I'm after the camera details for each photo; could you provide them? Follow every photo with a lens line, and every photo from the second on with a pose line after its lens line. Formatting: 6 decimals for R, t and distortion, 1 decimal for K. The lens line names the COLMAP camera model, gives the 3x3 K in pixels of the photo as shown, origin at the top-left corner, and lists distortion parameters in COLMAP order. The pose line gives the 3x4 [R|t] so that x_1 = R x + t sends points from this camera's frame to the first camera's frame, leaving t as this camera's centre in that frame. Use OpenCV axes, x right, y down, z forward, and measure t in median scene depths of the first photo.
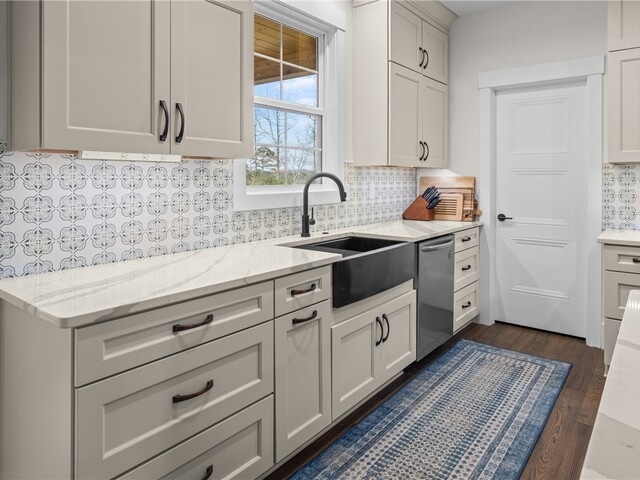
lens RADIAL K [[430.7, 0, 319.0], [0, 430.7, 177.6], [0, 0, 1]] dist [0.001090, -0.000664]
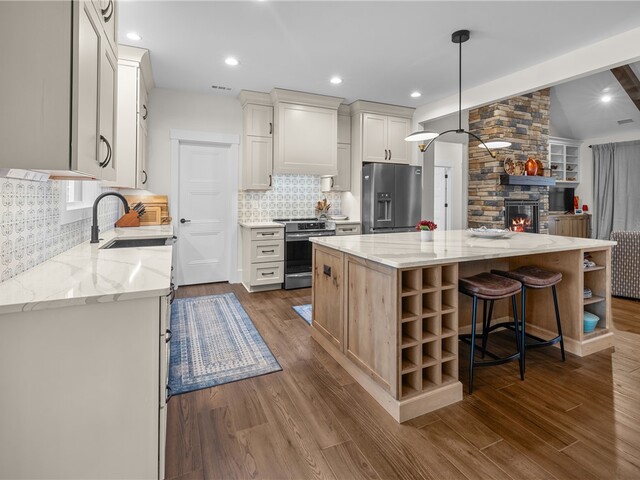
lens RADIAL K [[321.0, 0, 320.2], [0, 321.0, 195.4], [0, 0, 1]] dist [-0.001720, -0.000372]
pose [[0.451334, 0.007998, 0.892319, -0.572962], [-0.007674, 0.999958, -0.005081, -0.001146], [-0.892322, -0.004555, 0.451376, -0.001604]]
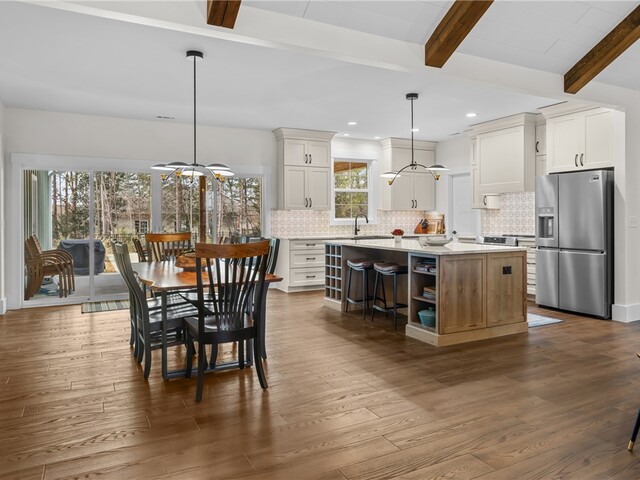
lens RADIAL K [[451.6, 0, 321.7], [0, 451.6, 219.2], [0, 0, 1]] dist [-0.003363, -0.002054]
pose [[0.914007, -0.003592, -0.405682, 1.023342], [0.005655, 0.999976, 0.003887, 0.014208], [0.405659, -0.005847, 0.914006, -1.960020]]
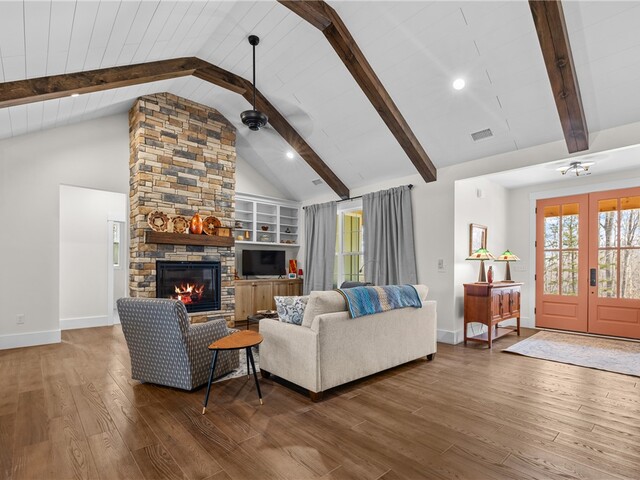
lens RADIAL K [[321.8, 0, 318.5], [0, 321.8, 266.5], [0, 0, 1]] dist [-0.000473, -0.000432]
pose [[0.162770, 0.001173, 0.986663, 0.338560], [-0.007275, 0.999974, 0.000011, 0.030706], [-0.986637, -0.007180, 0.162774, -1.414233]]
